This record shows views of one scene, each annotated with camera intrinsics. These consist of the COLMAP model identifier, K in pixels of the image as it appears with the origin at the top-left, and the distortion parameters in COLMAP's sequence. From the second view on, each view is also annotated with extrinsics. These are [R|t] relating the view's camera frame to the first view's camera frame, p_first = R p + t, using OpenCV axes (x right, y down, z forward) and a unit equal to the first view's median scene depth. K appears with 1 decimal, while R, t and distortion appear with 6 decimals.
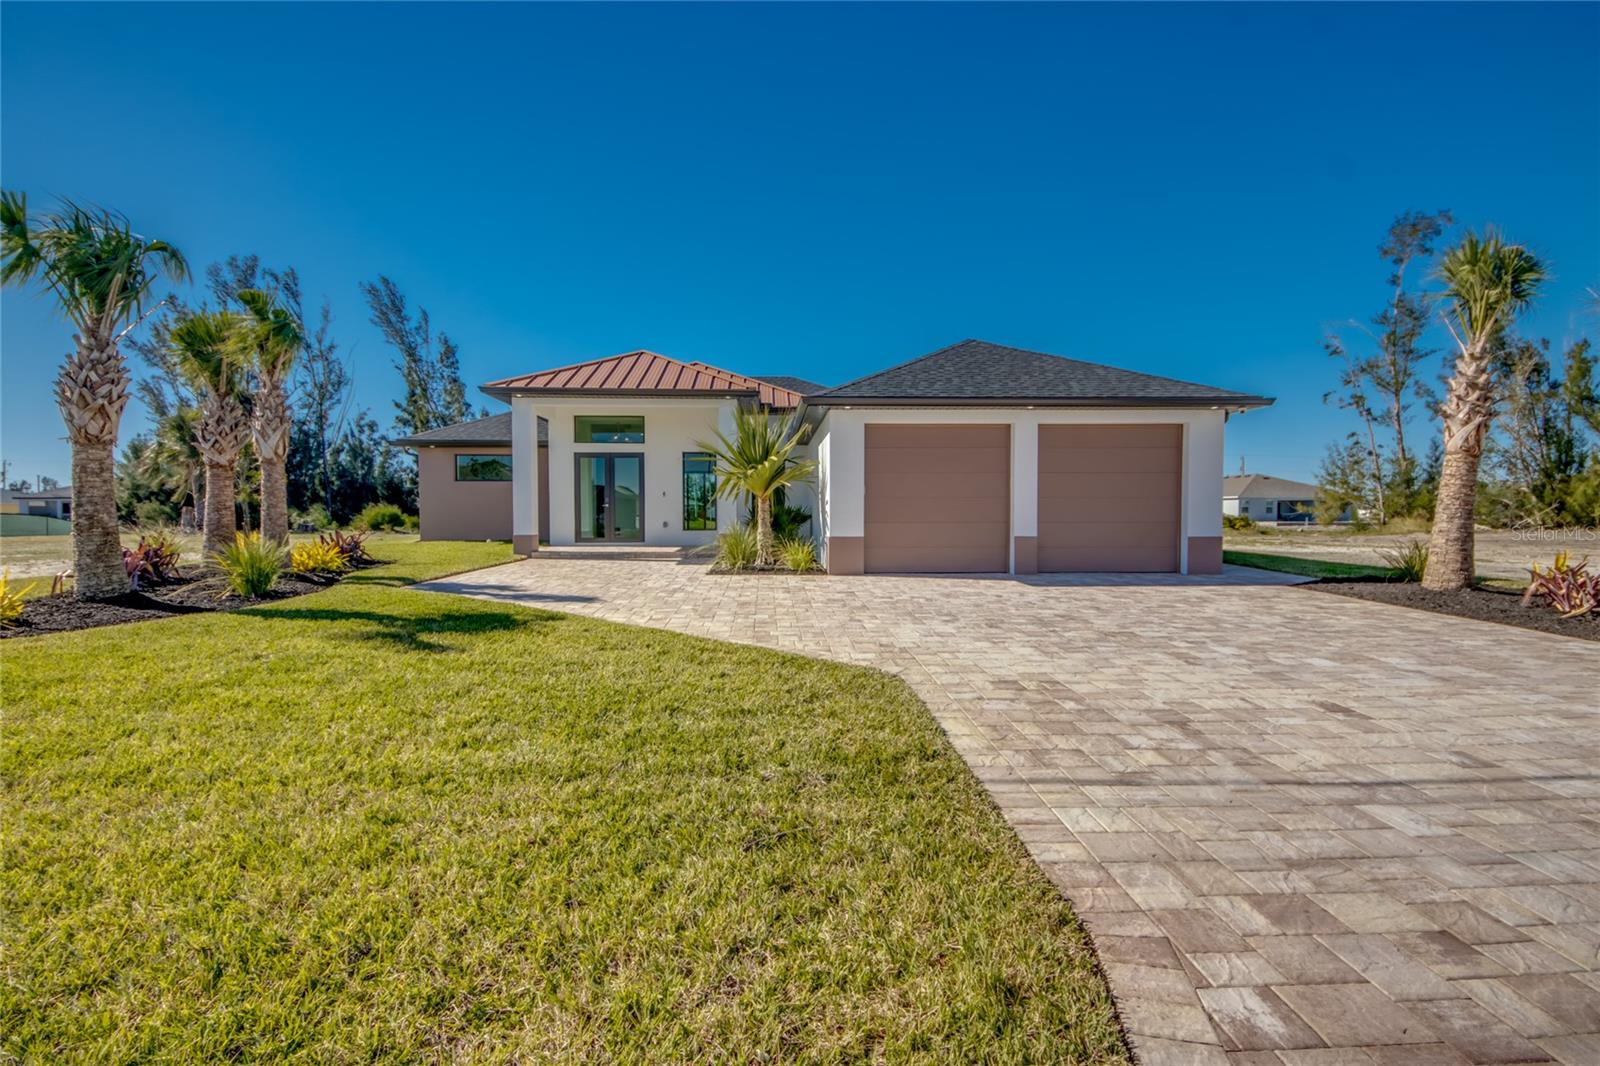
lens RADIAL K [[693.2, 0, 807.2], [0, 693.2, 529.0], [0, 0, 1]] dist [-0.000077, -0.003466]
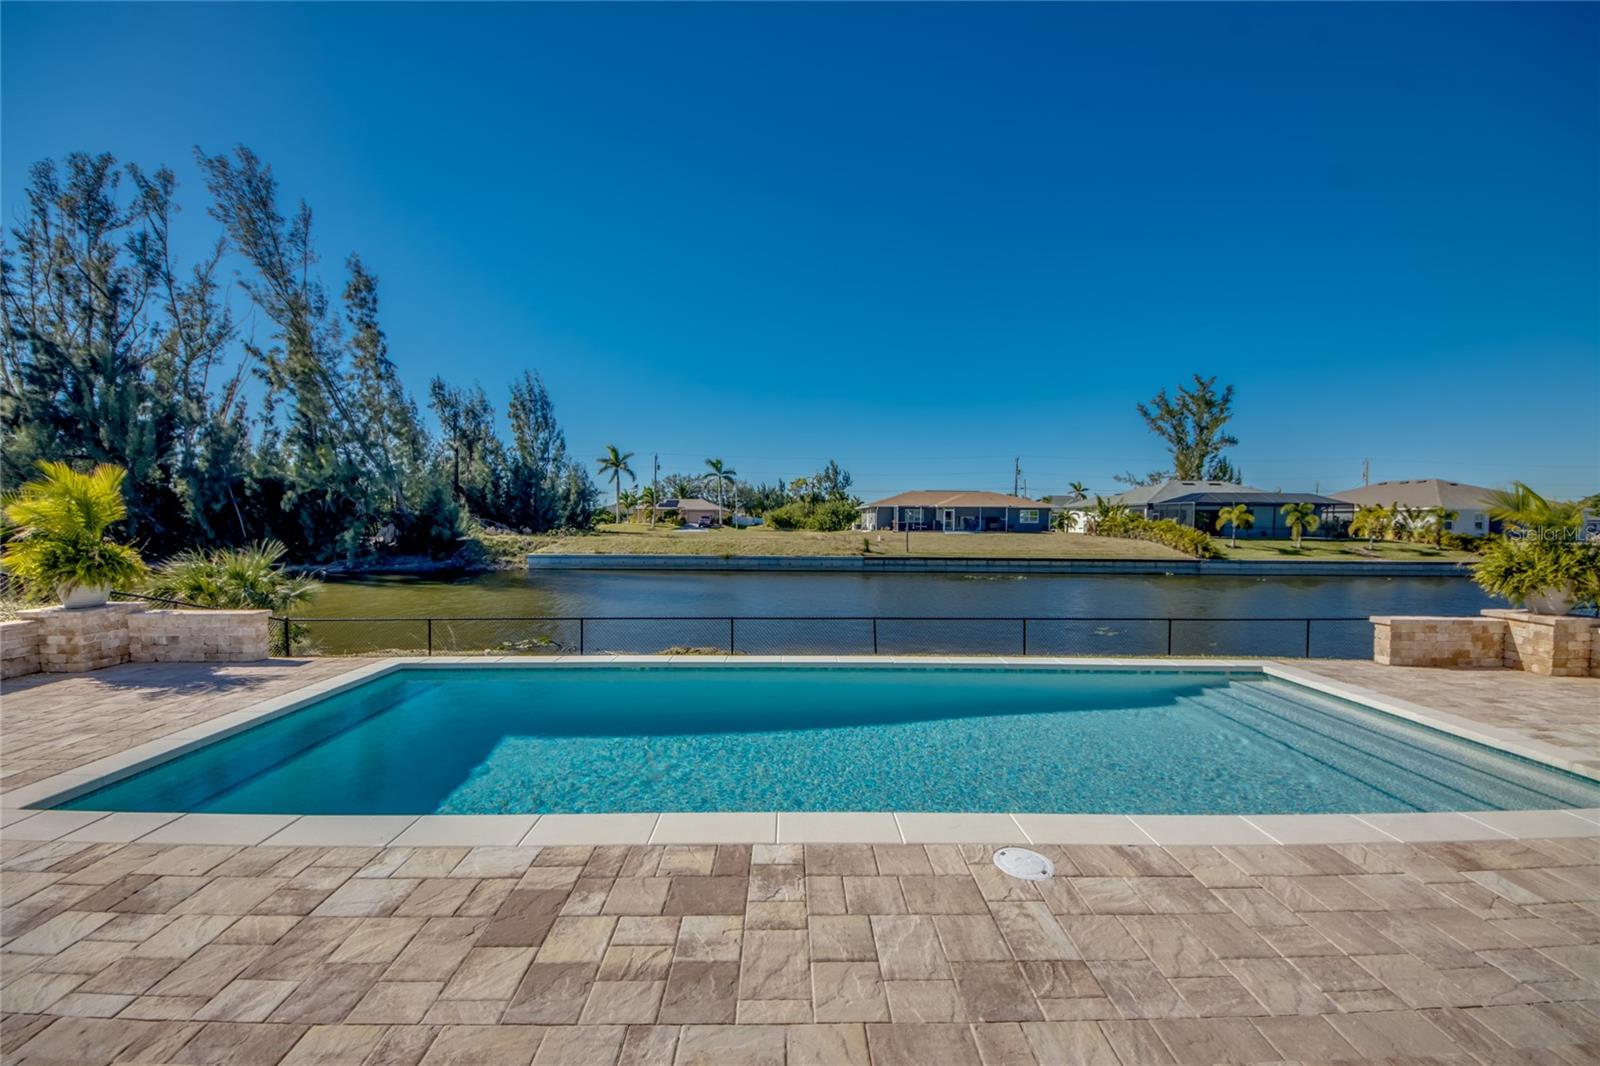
lens RADIAL K [[606.8, 0, 815.6], [0, 606.8, 533.5], [0, 0, 1]] dist [0.006843, -0.007258]
pose [[0.999756, 0.019071, -0.011133, -0.066927], [-0.019267, 0.999657, -0.017718, -0.012347], [0.010792, 0.017928, 0.999781, 0.419777]]
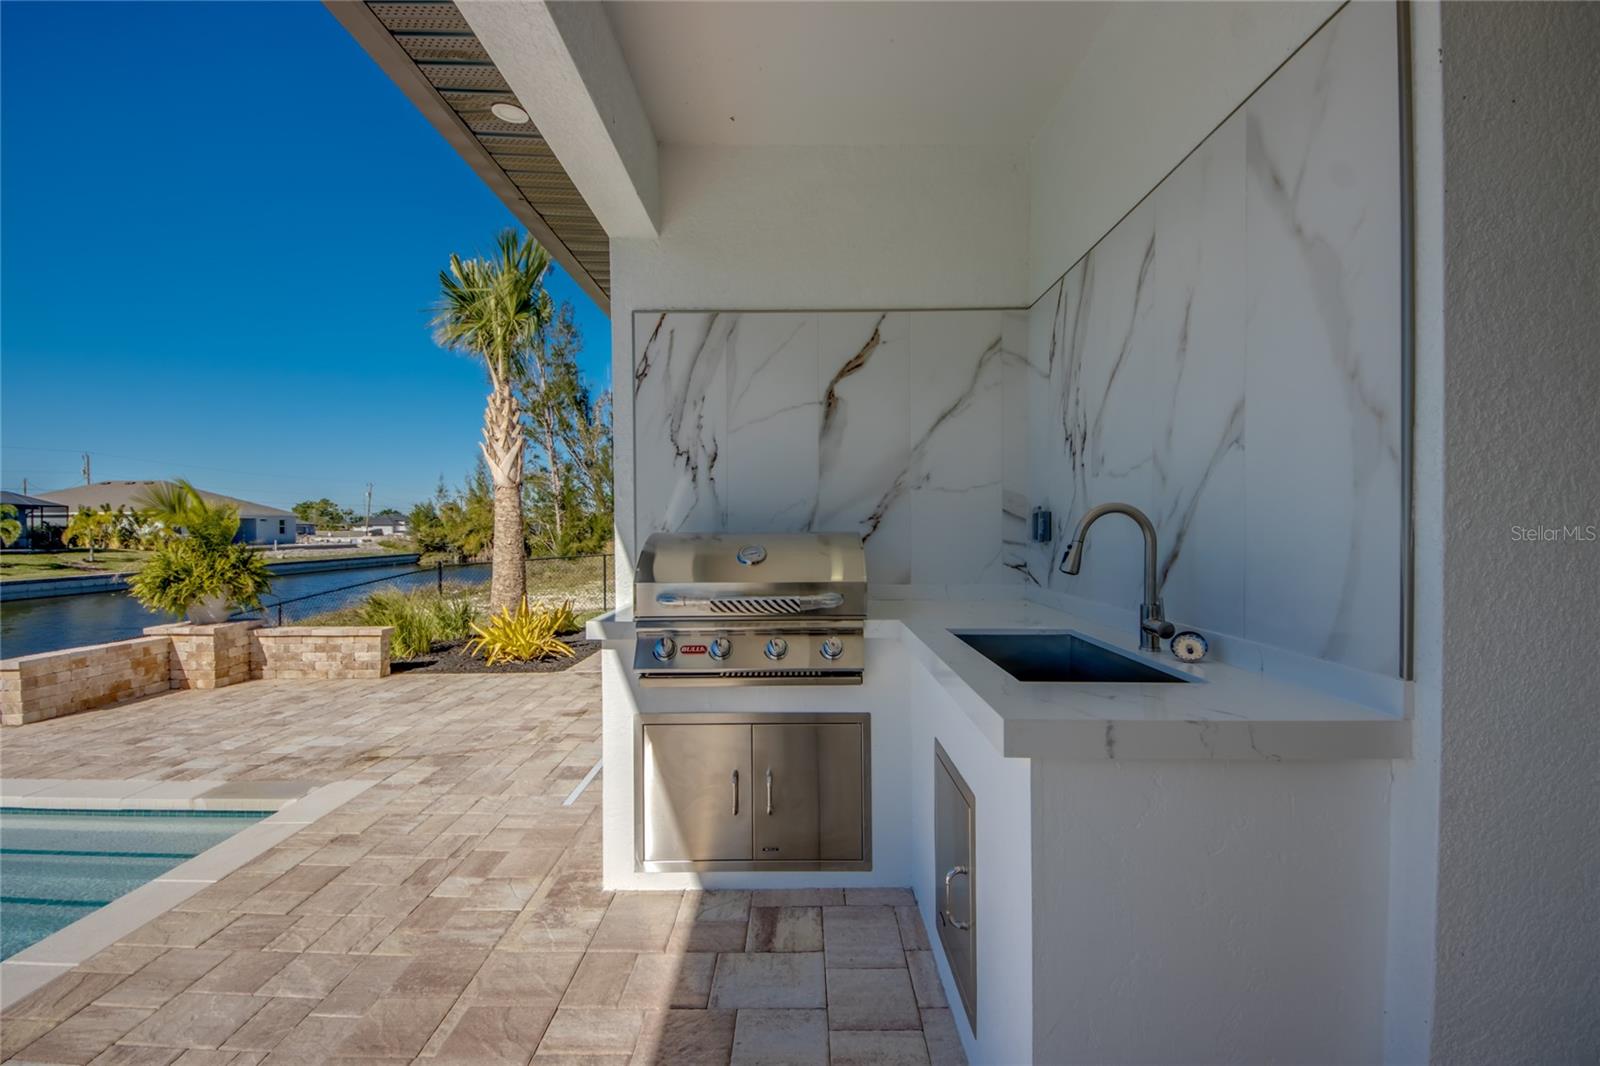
lens RADIAL K [[693.2, 0, 788.0], [0, 693.2, 540.2], [0, 0, 1]] dist [-0.000077, -0.003466]
pose [[0.057637, -0.008832, 0.998299, -0.052854], [0.045565, 0.998942, 0.006207, -0.012510], [-0.997297, 0.045130, 0.057979, 0.423557]]
